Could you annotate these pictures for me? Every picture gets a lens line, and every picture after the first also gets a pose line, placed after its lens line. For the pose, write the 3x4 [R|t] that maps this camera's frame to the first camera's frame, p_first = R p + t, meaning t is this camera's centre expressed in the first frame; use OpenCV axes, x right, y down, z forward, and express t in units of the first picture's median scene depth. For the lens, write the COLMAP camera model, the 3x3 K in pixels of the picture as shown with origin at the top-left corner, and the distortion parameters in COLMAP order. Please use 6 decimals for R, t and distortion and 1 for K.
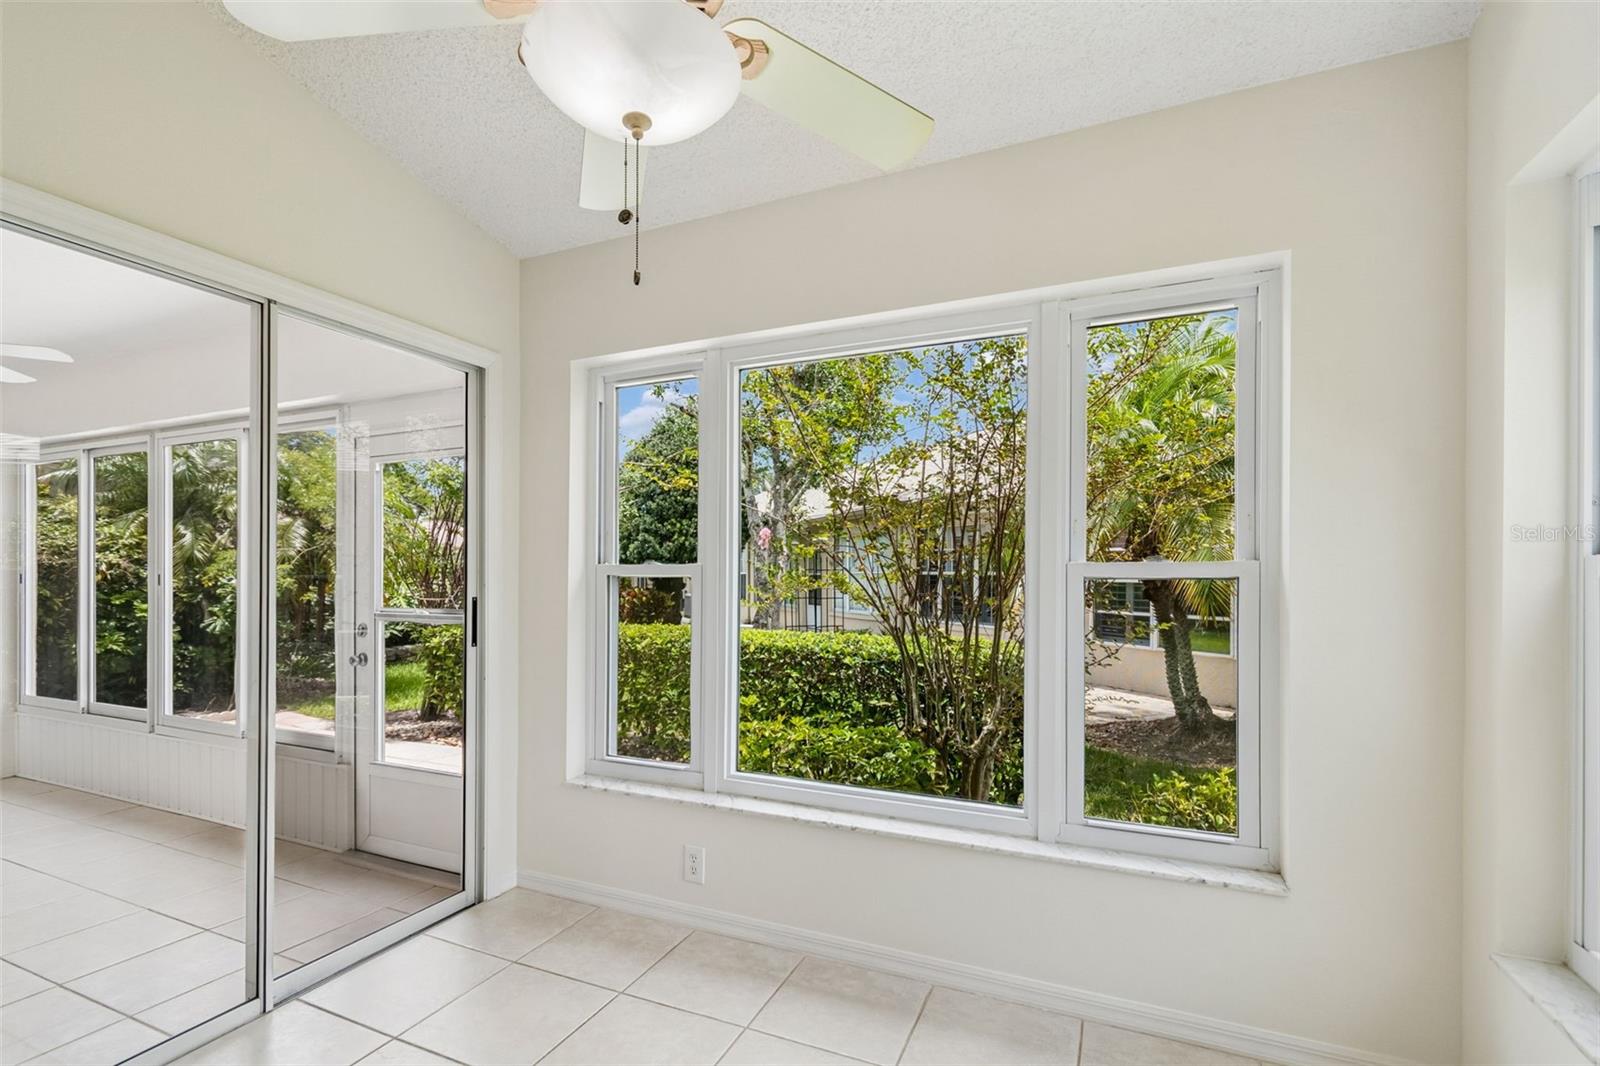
lens RADIAL K [[732.1, 0, 800.1], [0, 732.1, 572.3], [0, 0, 1]] dist [0.001321, -0.000877]
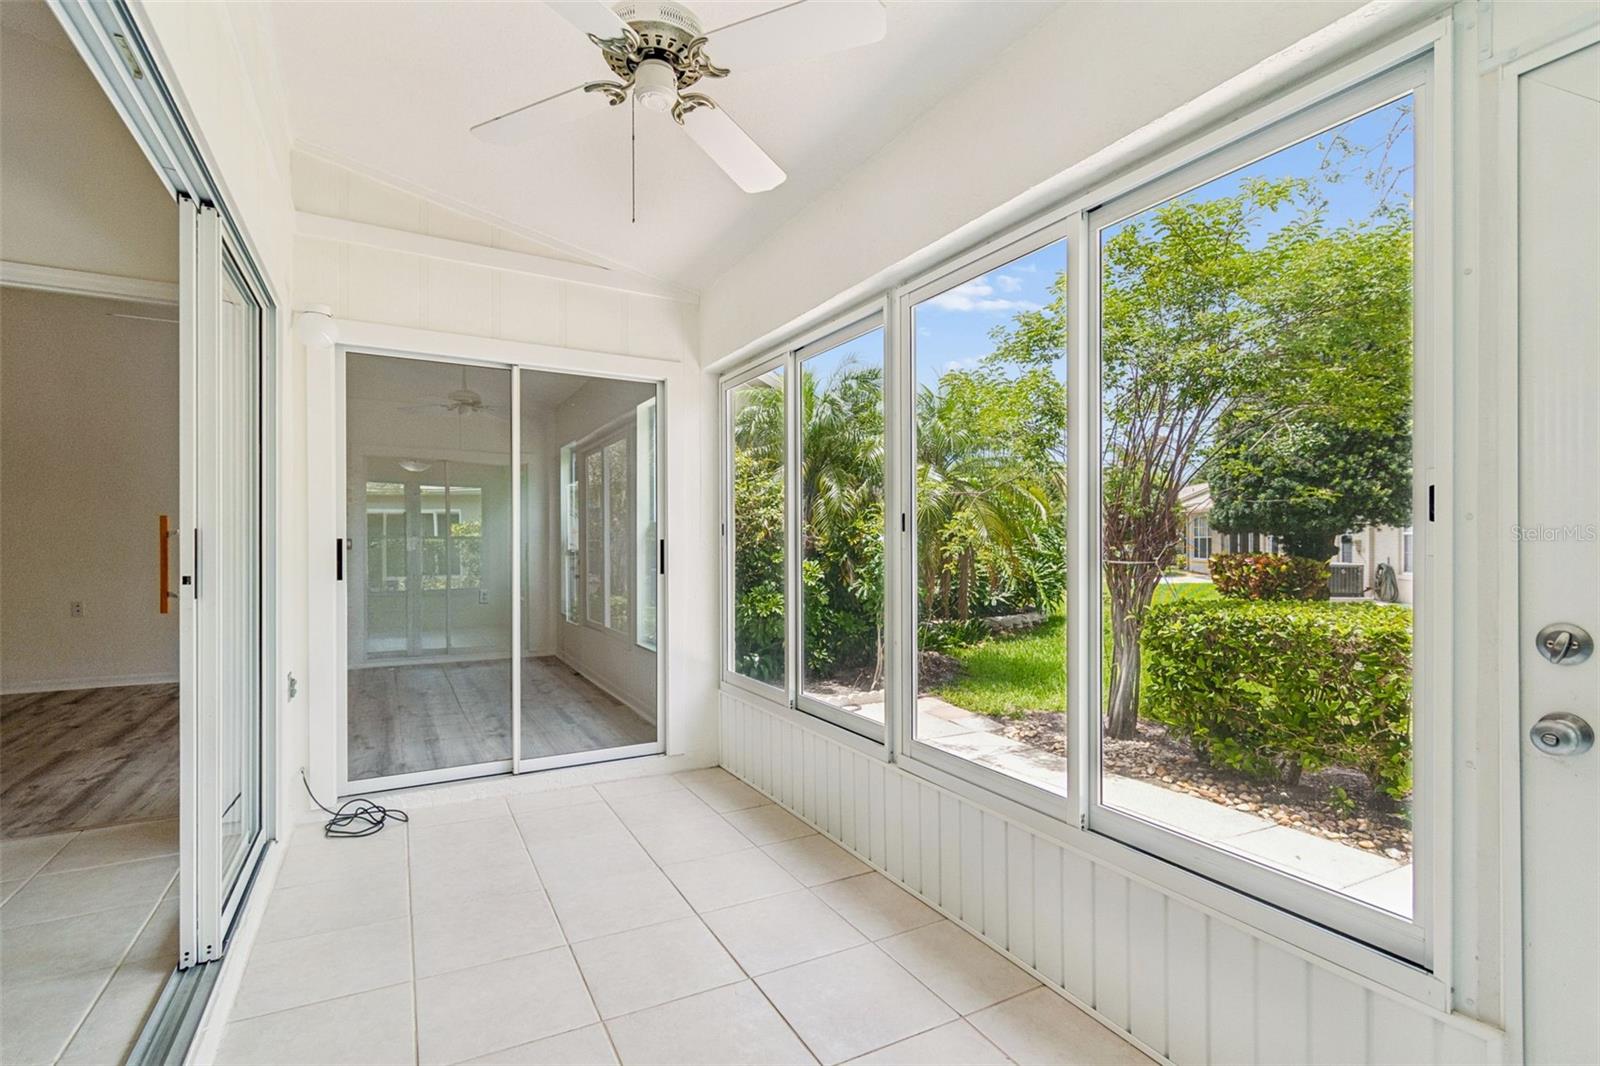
lens RADIAL K [[732.1, 0, 788.3], [0, 732.1, 541.7], [0, 0, 1]] dist [0.001321, -0.000877]
pose [[0.790961, -0.004019, -0.611854, -0.329897], [0.005852, 0.999982, 0.000996, 0.014070], [0.611839, -0.004369, 0.790970, 0.258486]]
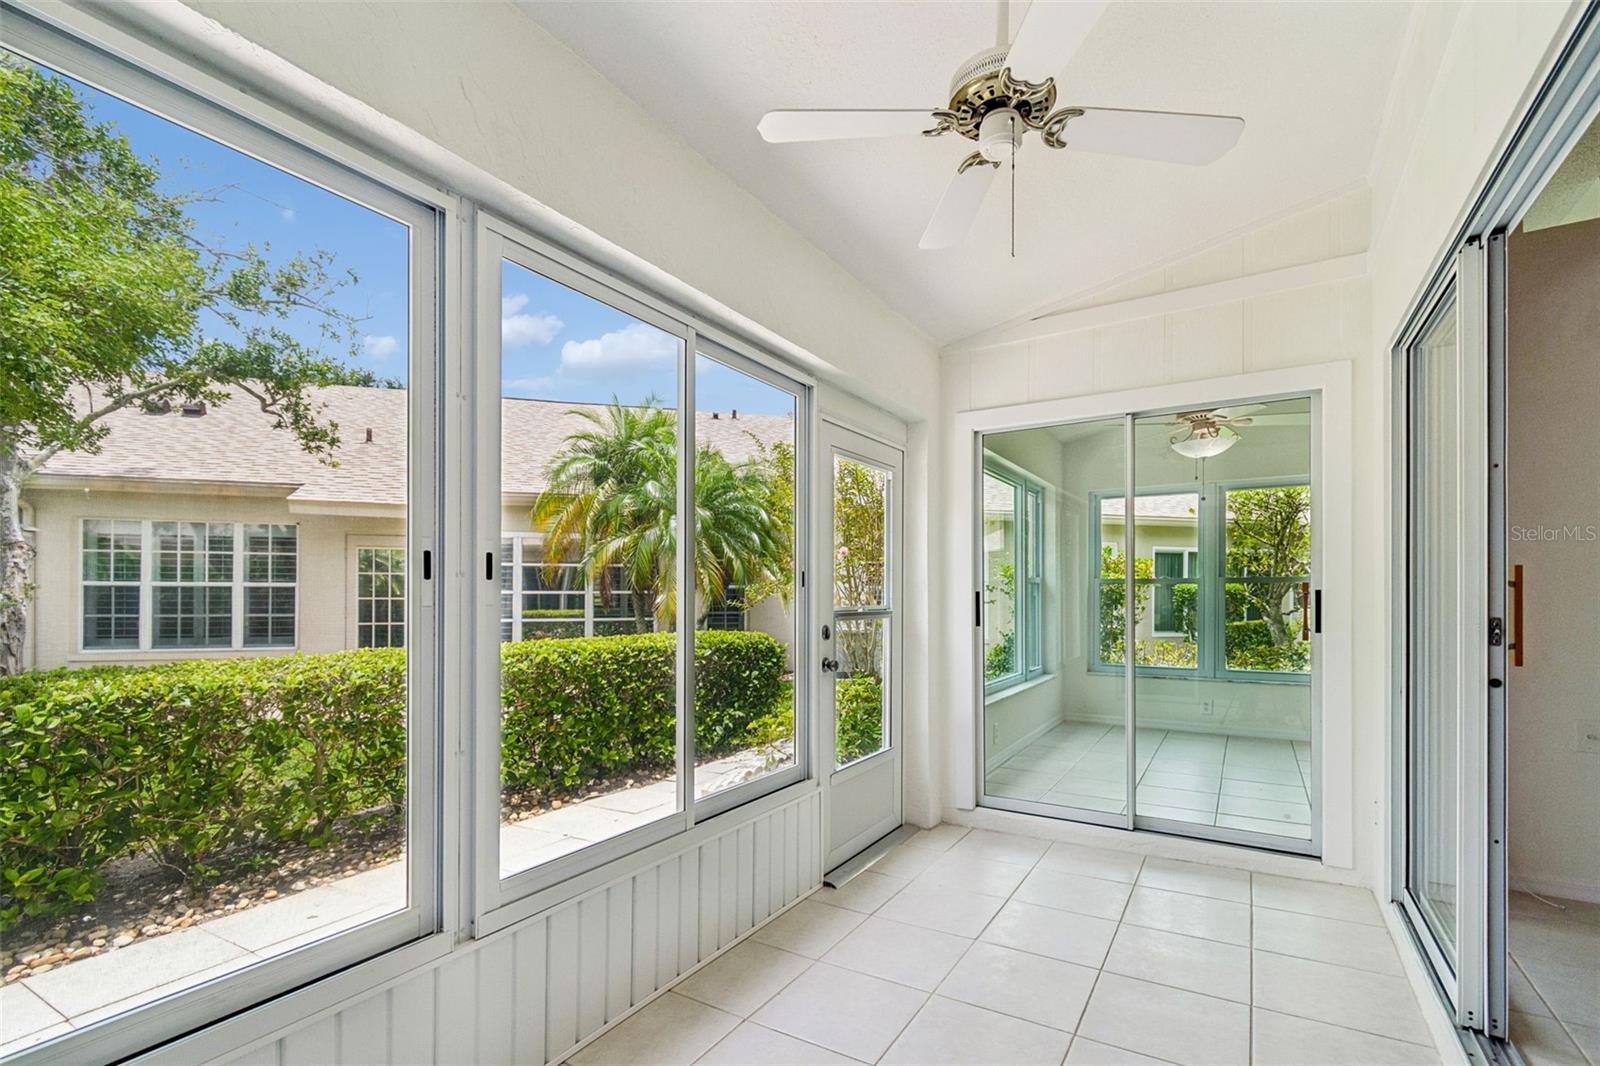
lens RADIAL K [[732.1, 0, 800.1], [0, 732.1, 589.4], [0, 0, 1]] dist [0.001321, -0.000877]
pose [[0.143895, -0.000089, 0.989593, -0.733538], [-0.001424, 0.999999, 0.000297, 0.011952], [-0.989592, -0.001452, 0.143895, 0.441096]]
